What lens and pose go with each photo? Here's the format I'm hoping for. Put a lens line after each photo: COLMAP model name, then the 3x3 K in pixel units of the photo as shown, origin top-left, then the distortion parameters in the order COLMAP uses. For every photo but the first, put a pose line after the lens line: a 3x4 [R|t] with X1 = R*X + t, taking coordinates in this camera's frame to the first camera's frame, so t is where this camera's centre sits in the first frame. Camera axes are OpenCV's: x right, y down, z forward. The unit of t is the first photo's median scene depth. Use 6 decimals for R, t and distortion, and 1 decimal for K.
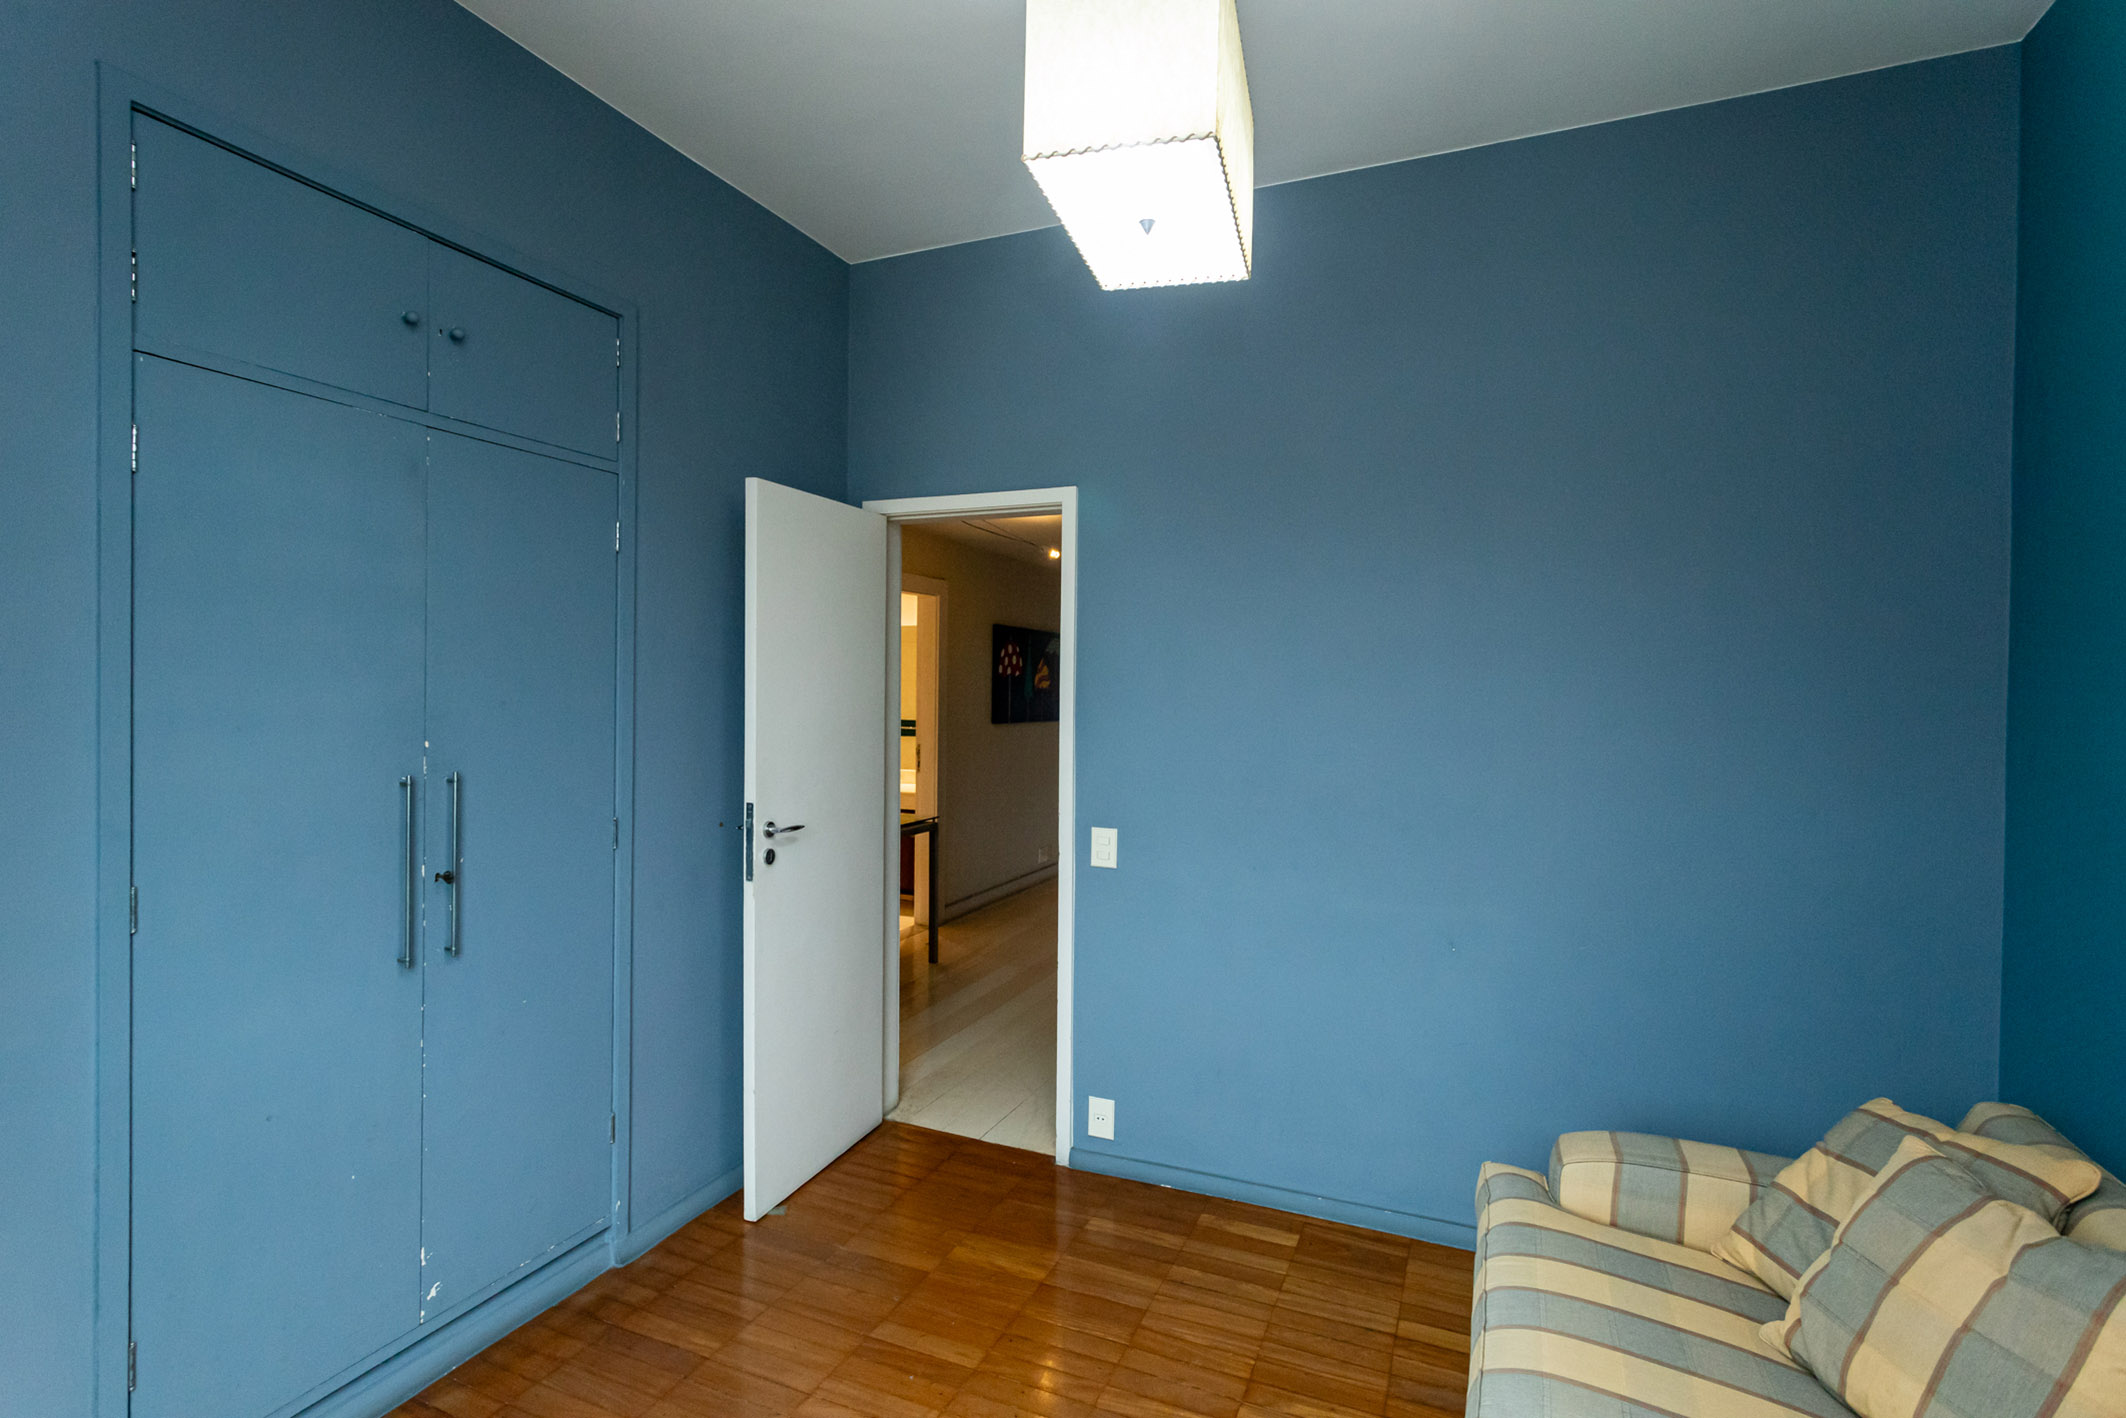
lens RADIAL K [[991.3, 0, 1074.2], [0, 991.3, 703.6], [0, 0, 1]] dist [0.000145, 0.001315]
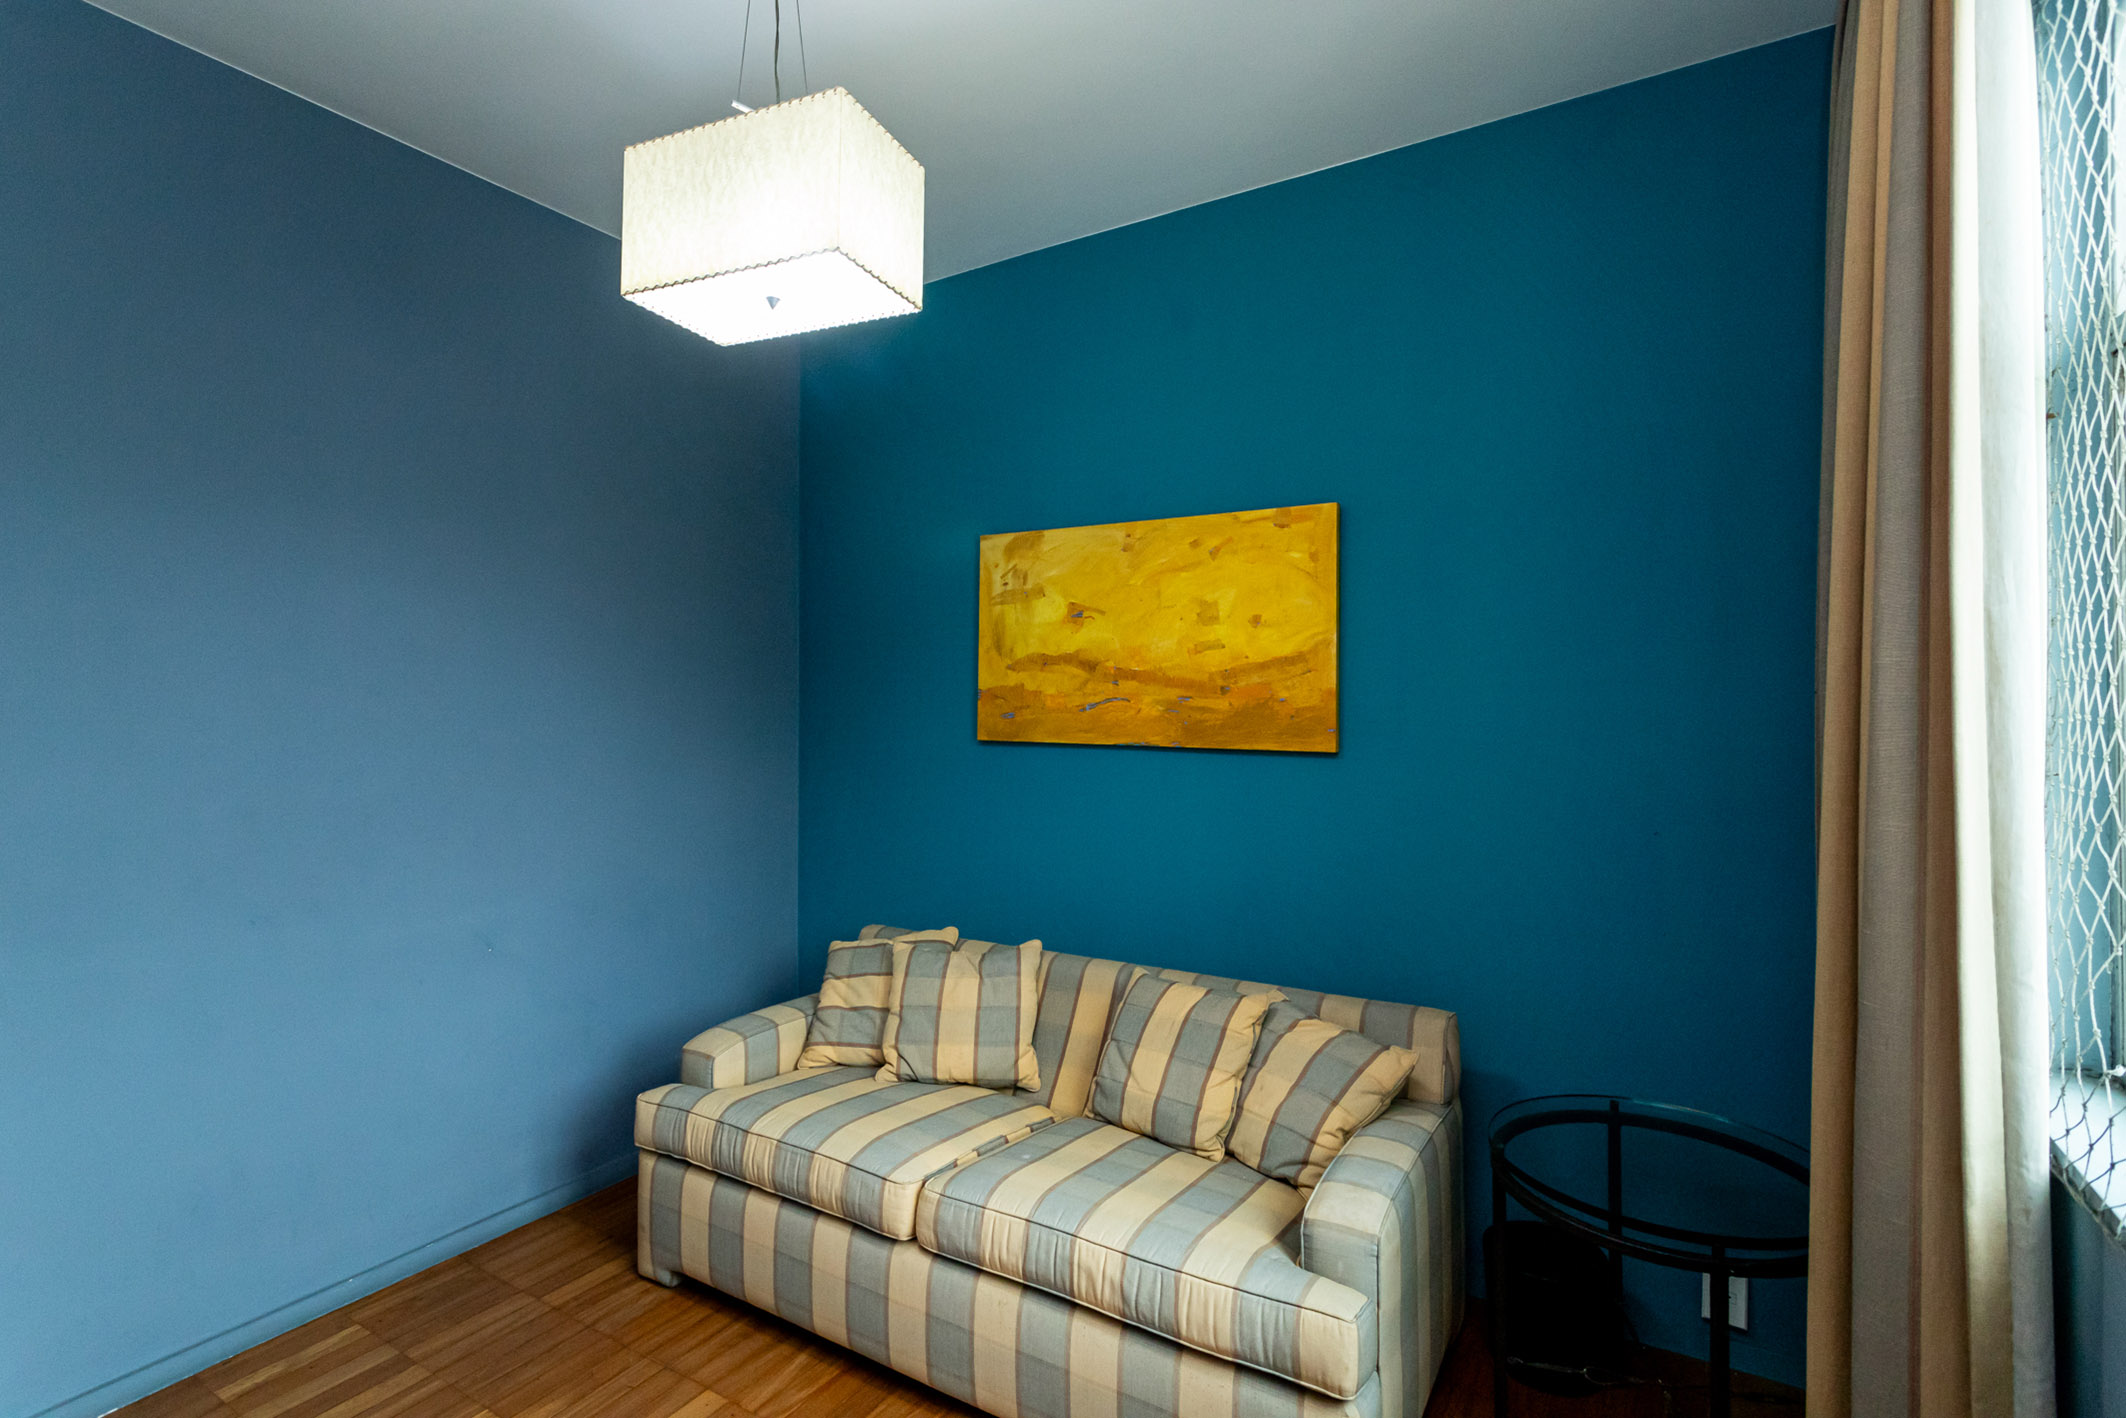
lens RADIAL K [[991.3, 0, 1074.2], [0, 991.3, 703.6], [0, 0, 1]] dist [0.000145, 0.001315]
pose [[0.140183, -0.006011, 0.990107, -0.848767], [0.009176, 0.999947, 0.004771, -0.007036], [-0.990083, 0.008416, 0.140230, 0.395254]]
